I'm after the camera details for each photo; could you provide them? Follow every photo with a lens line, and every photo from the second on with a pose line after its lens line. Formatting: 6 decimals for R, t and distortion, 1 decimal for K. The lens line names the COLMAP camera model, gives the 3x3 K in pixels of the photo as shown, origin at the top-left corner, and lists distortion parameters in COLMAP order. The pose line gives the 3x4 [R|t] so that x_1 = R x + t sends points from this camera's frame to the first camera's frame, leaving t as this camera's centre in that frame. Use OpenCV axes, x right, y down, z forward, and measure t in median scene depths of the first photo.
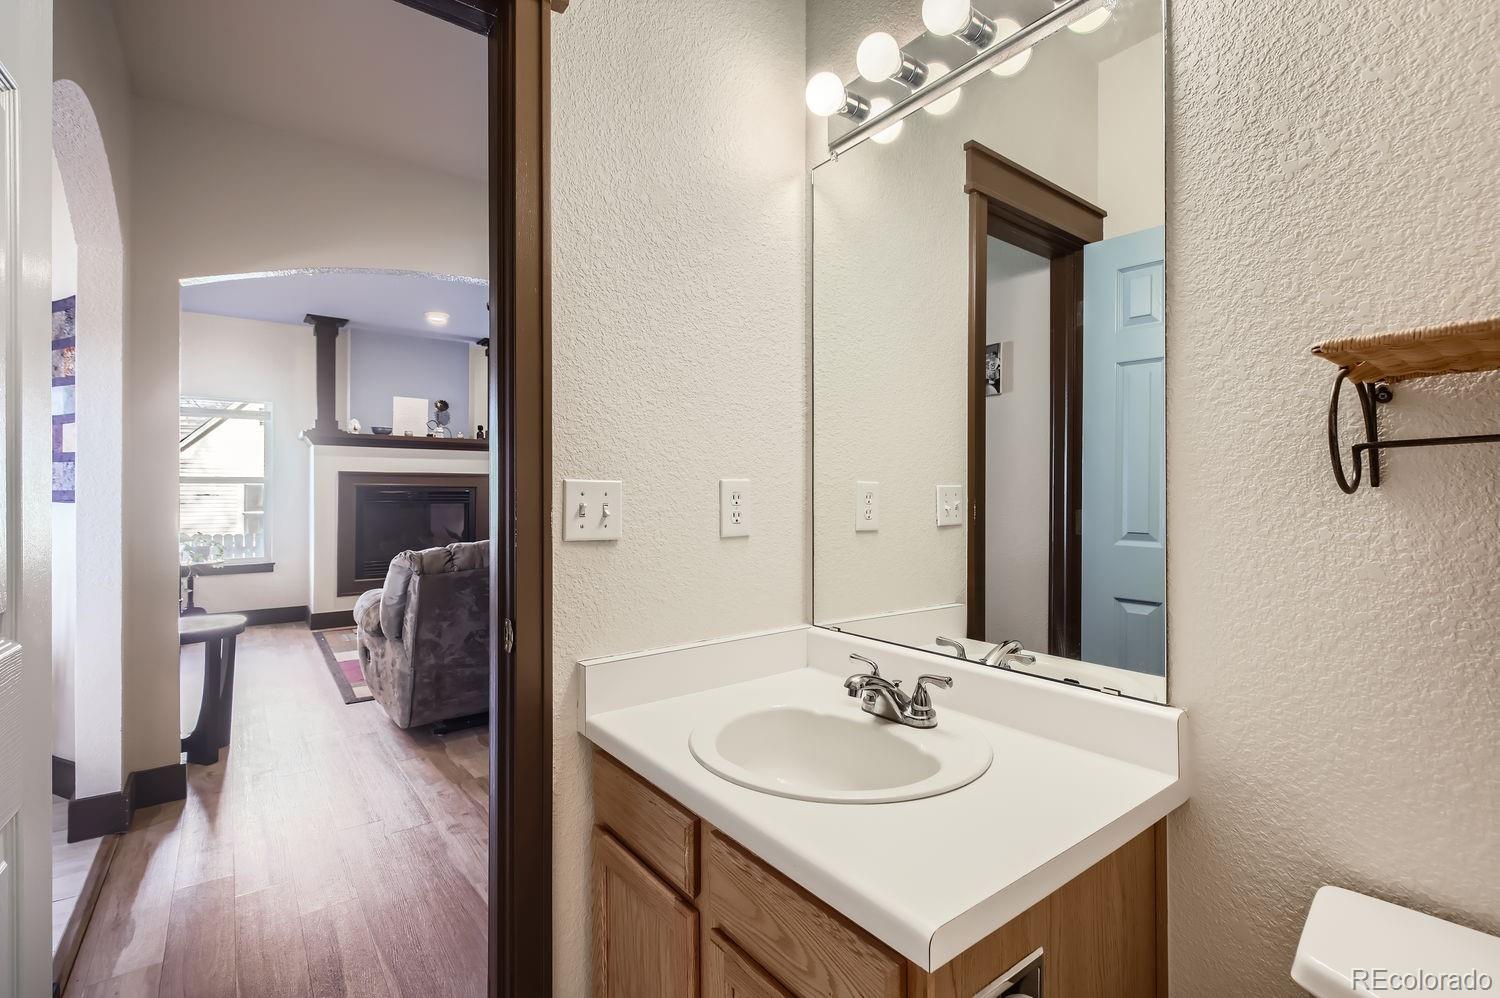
lens RADIAL K [[680.1, 0, 747.3], [0, 680.1, 487.7], [0, 0, 1]] dist [0.006486, -0.001625]
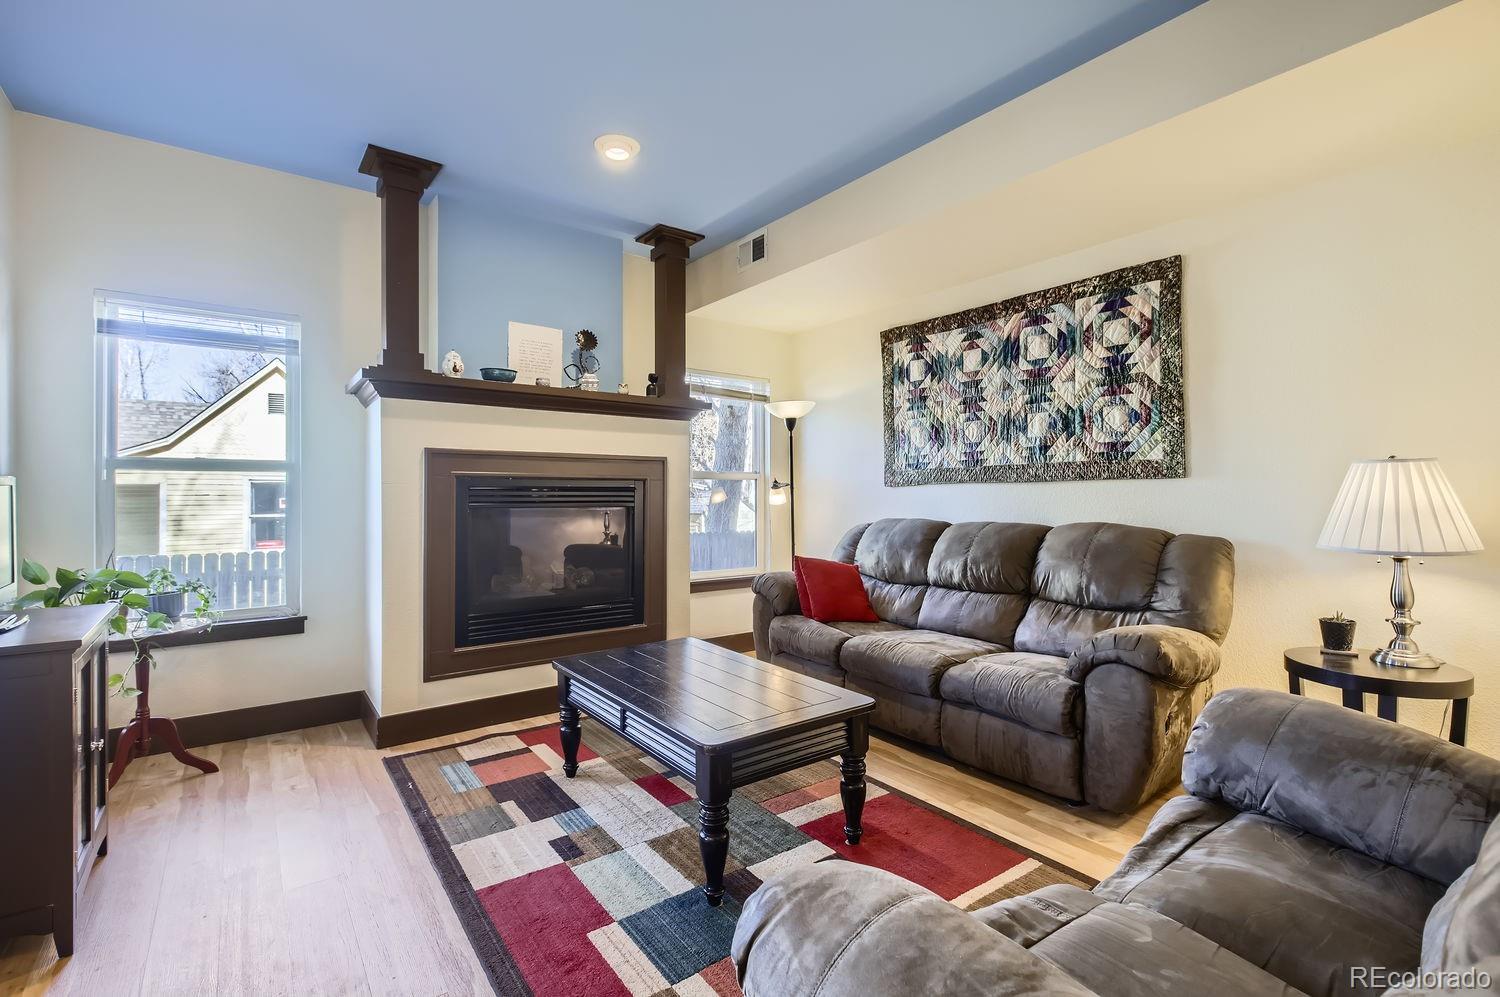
lens RADIAL K [[674.3, 0, 748.5], [0, 674.3, 493.3], [0, 0, 1]] dist [0.003211, -0.003471]
pose [[1.000000, 0.000136, -0.000917, -0.336234], [-0.000134, 0.999997, 0.002630, 0.010621], [0.000917, -0.002630, 0.999996, 0.457720]]
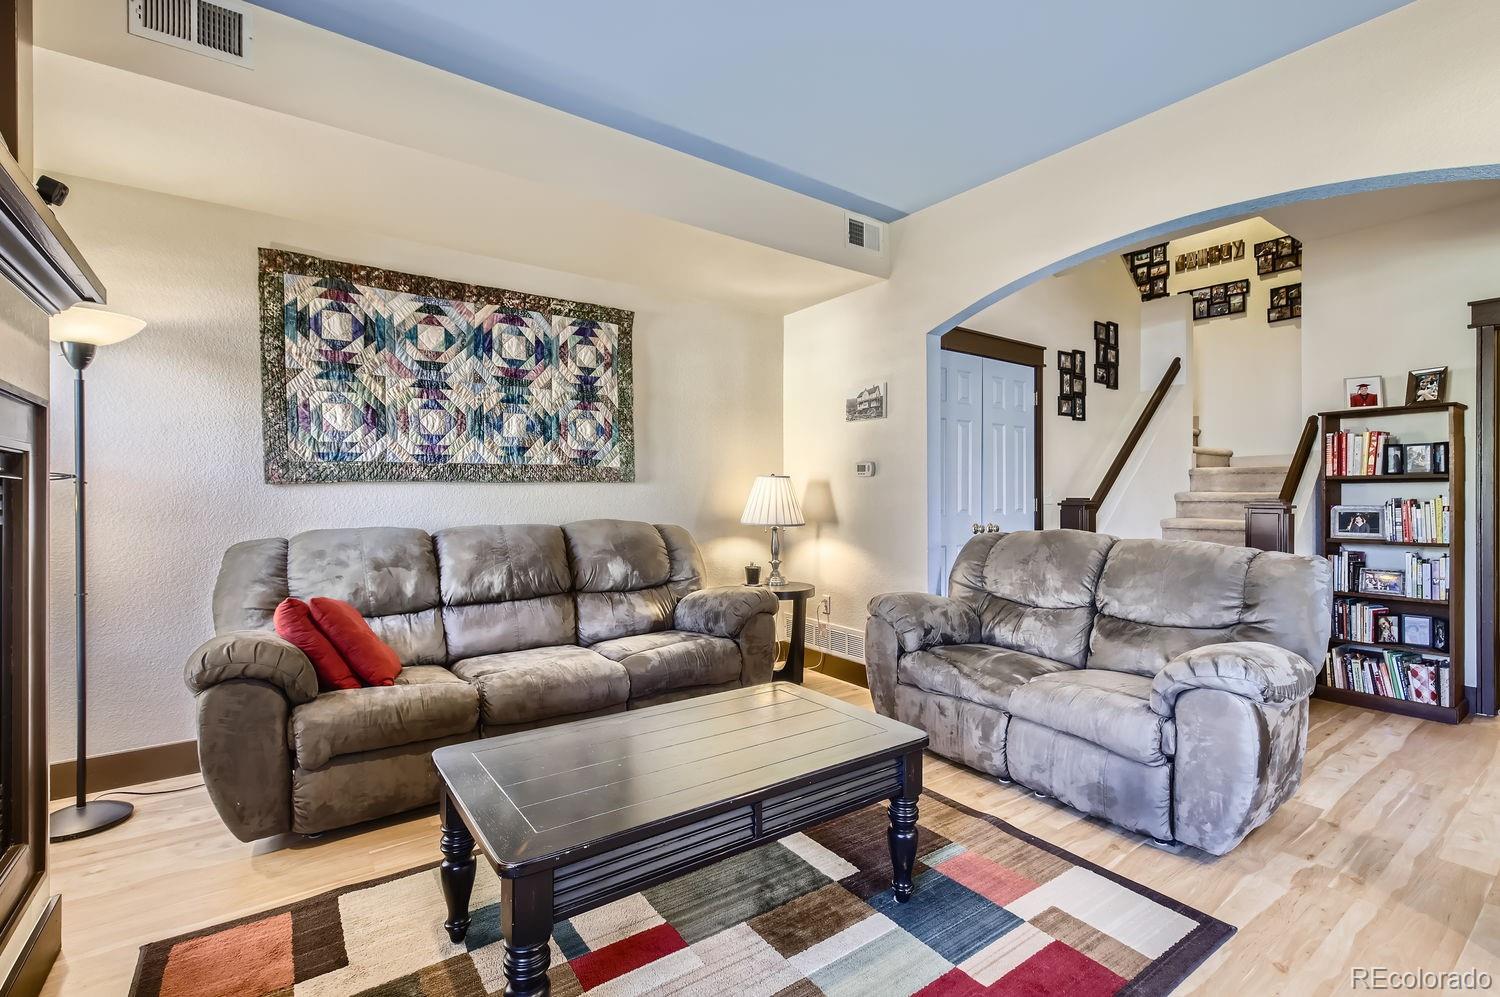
lens RADIAL K [[674.3, 0, 748.5], [0, 674.3, 493.3], [0, 0, 1]] dist [0.003211, -0.003471]
pose [[0.016296, 0.005564, 0.999852, -0.663120], [-0.001315, 0.999984, -0.005543, 0.014341], [-0.999866, -0.001224, 0.016304, 0.831121]]
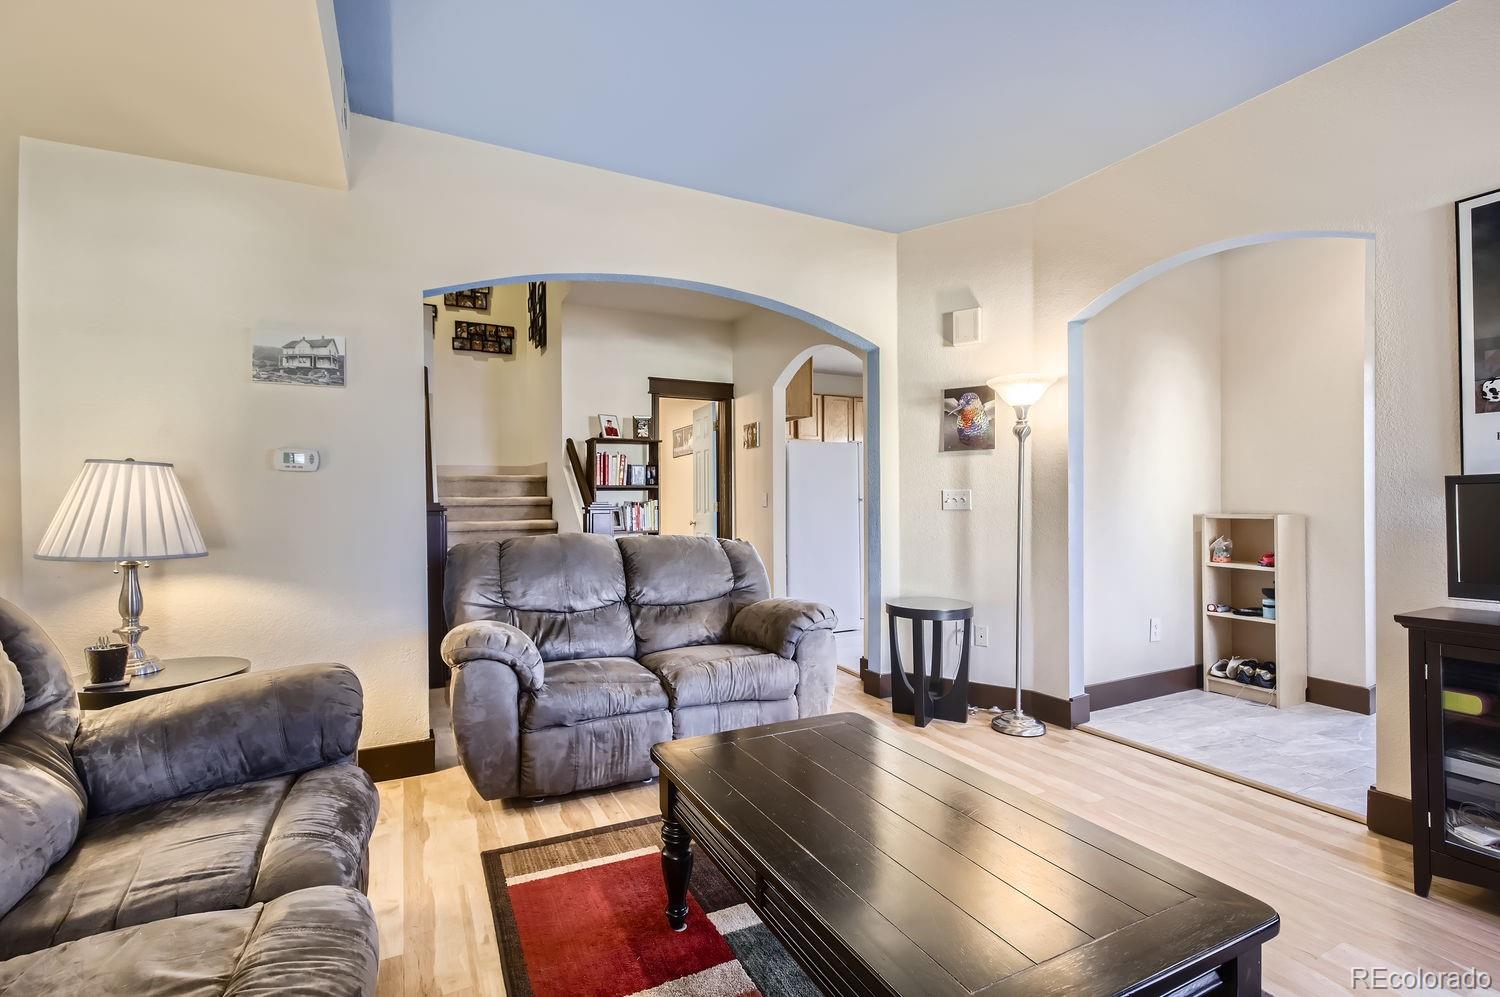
lens RADIAL K [[680.1, 0, 747.3], [0, 680.1, 487.2], [0, 0, 1]] dist [0.006486, -0.001625]
pose [[-0.984902, 0.008771, 0.172892, -0.362166], [0.005286, 0.999774, -0.020604, 0.015324], [-0.173034, -0.019379, -0.984725, 1.106504]]
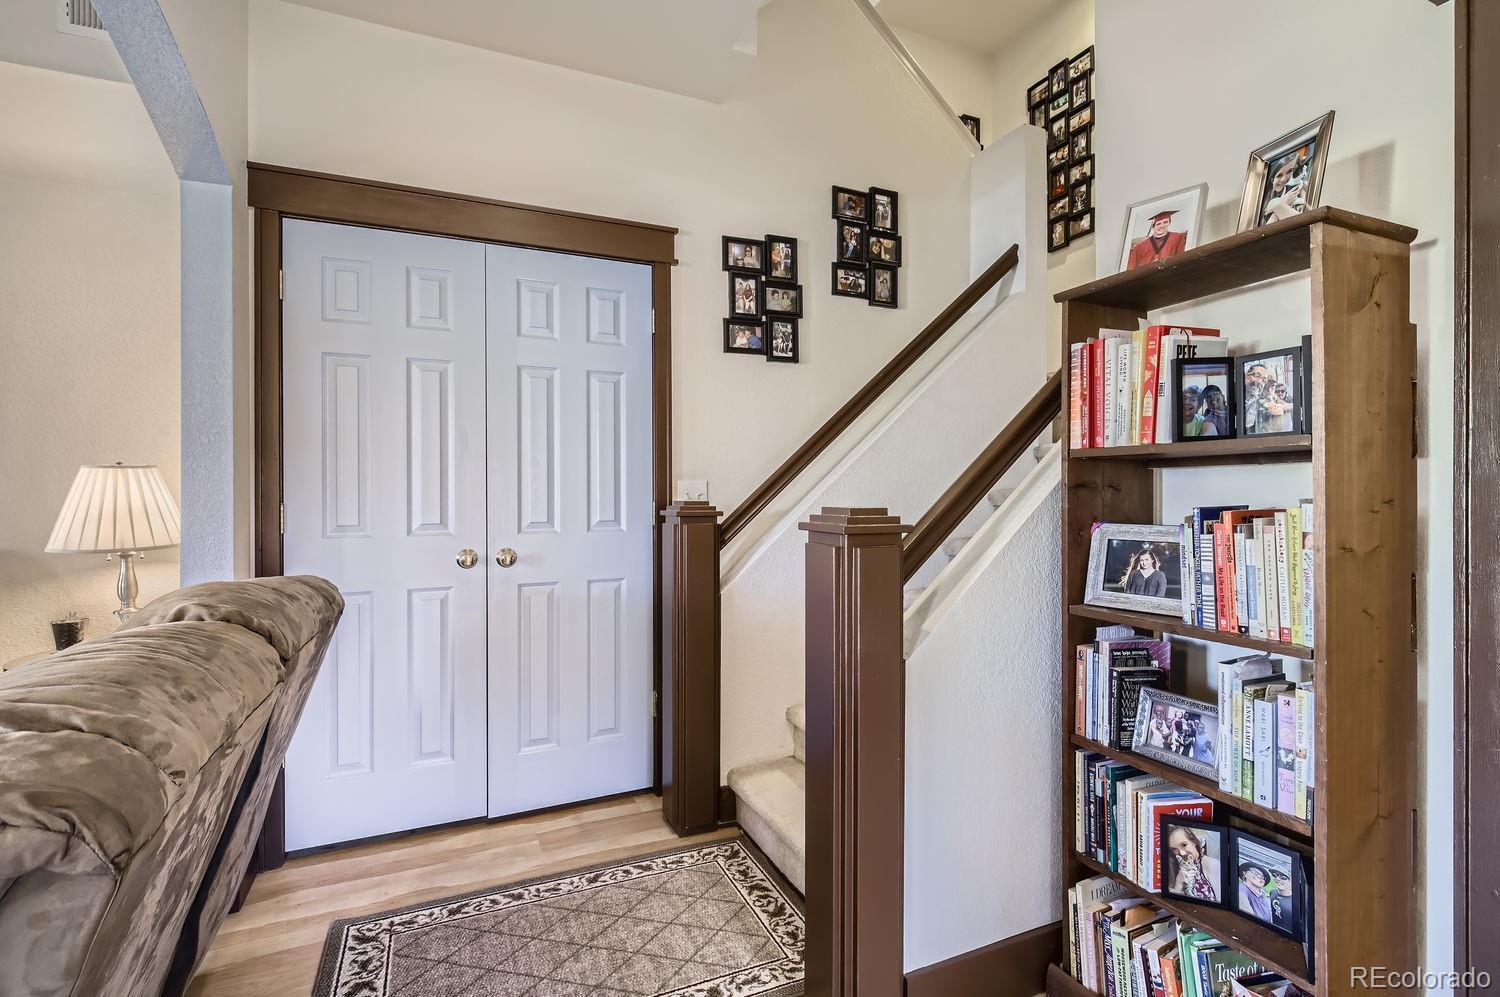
lens RADIAL K [[707.9, 0, 750.6], [0, 707.9, 493.4], [0, 0, 1]] dist [-0.001061, 0.000057]
pose [[0.220761, 0.003772, 0.975321, -0.314317], [-0.000055, 0.999993, -0.003855, 0.011393], [-0.975328, 0.000797, 0.220759, 0.365952]]
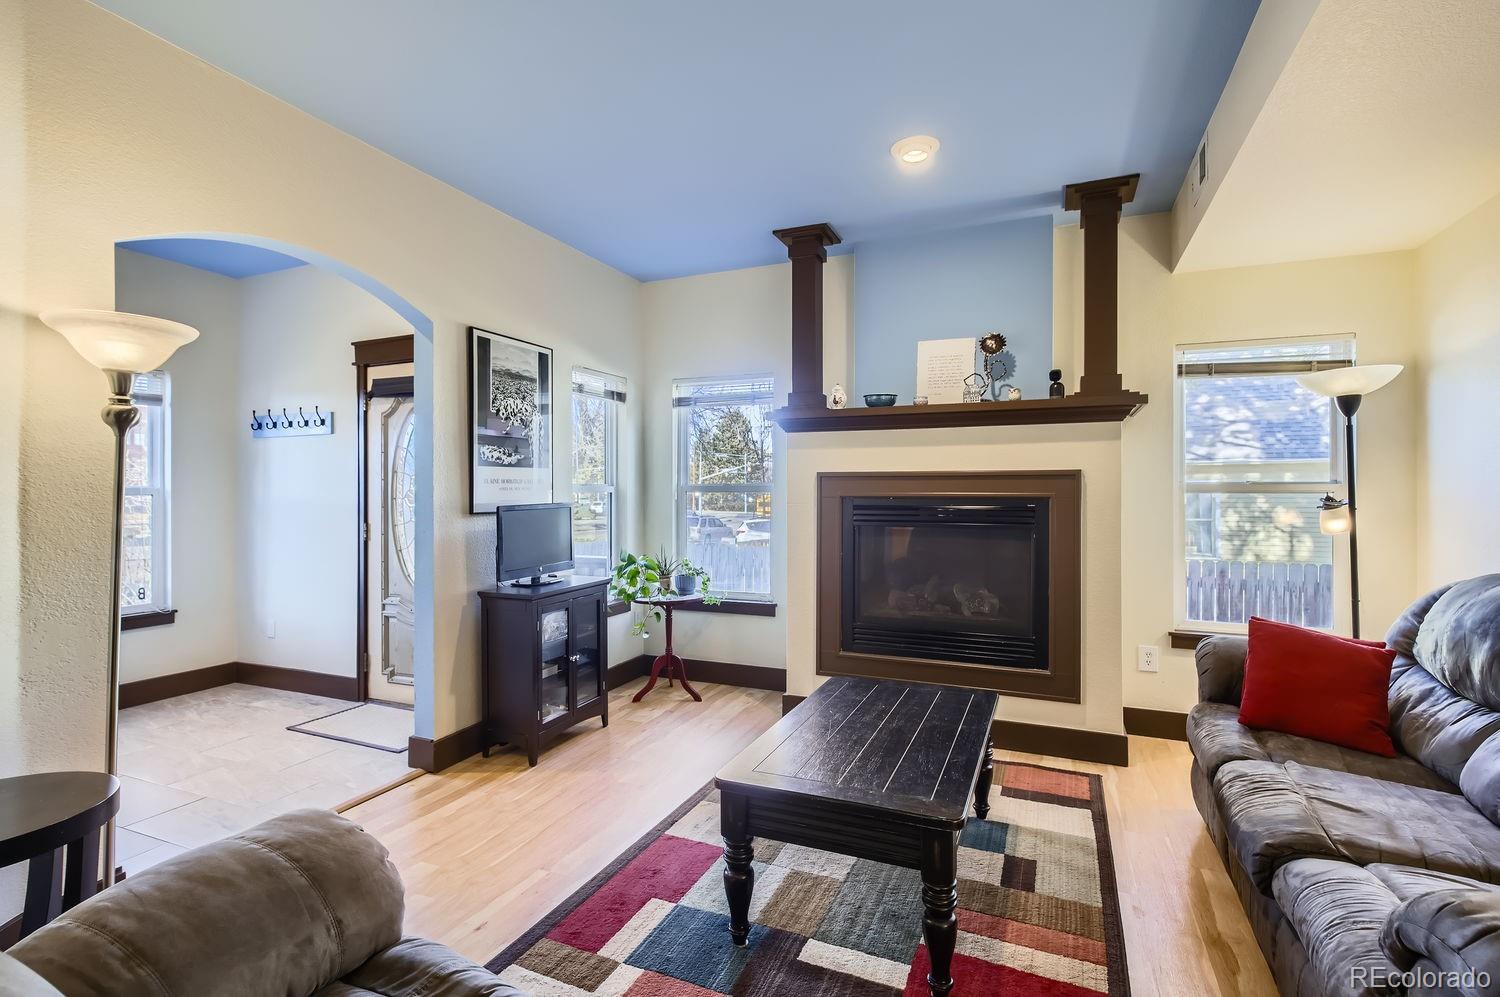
lens RADIAL K [[707.9, 0, 750.6], [0, 707.9, 493.4], [0, 0, 1]] dist [-0.001061, 0.000057]
pose [[0.496735, 0.003496, -0.867895, -0.069533], [0.001930, 0.999985, 0.005133, -0.007749], [0.867900, -0.004224, 0.496721, 0.610540]]
